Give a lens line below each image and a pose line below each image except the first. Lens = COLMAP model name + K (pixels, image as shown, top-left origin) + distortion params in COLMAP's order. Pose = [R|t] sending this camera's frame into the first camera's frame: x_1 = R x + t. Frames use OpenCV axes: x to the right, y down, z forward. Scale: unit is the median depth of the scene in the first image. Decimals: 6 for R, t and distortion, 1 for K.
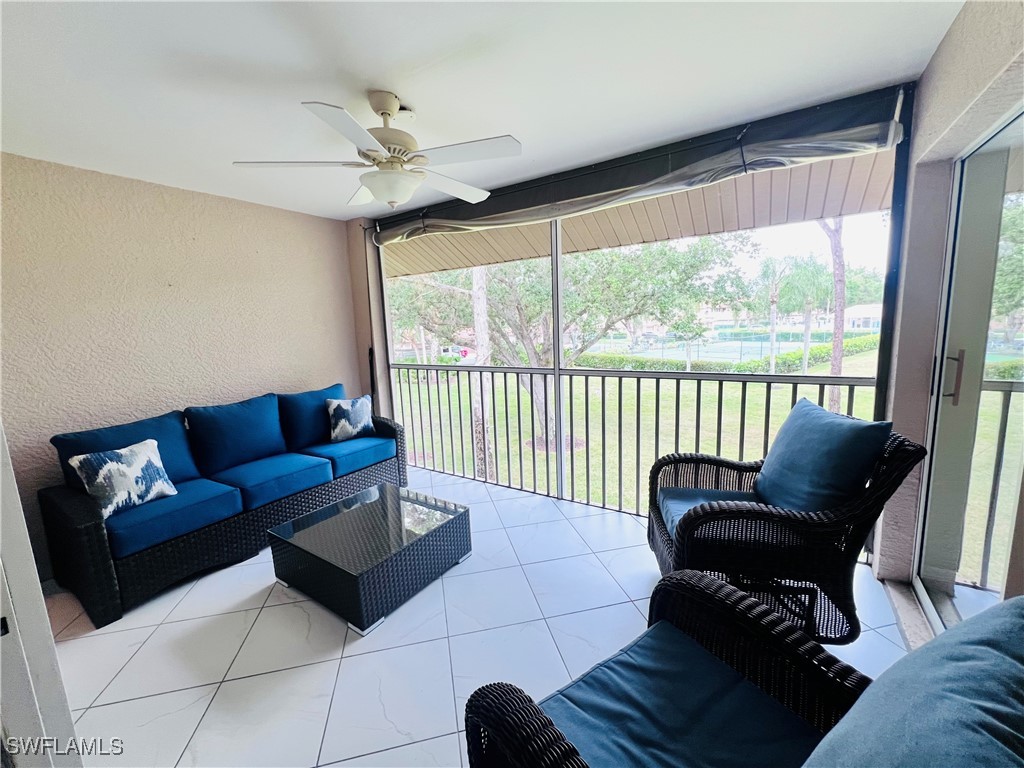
lens RADIAL K [[408.1, 0, 512.0], [0, 408.1, 384.0], [0, 0, 1]] dist [0.004225, 0.000028]
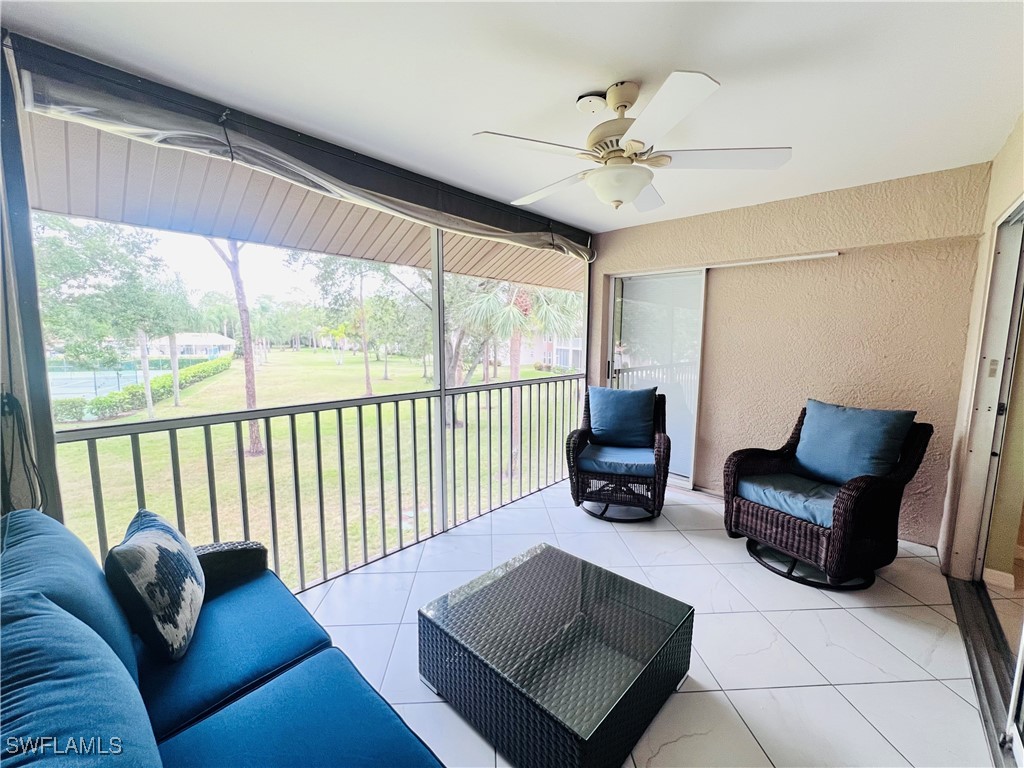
lens RADIAL K [[411.4, 0, 512.0], [0, 411.4, 384.0], [0, 0, 1]] dist [-0.001462, -0.000081]
pose [[0.184844, -0.068503, 0.980377, -0.869427], [0.132833, 0.990155, 0.044141, -0.079072], [-0.973749, 0.122068, 0.192124, 0.758319]]
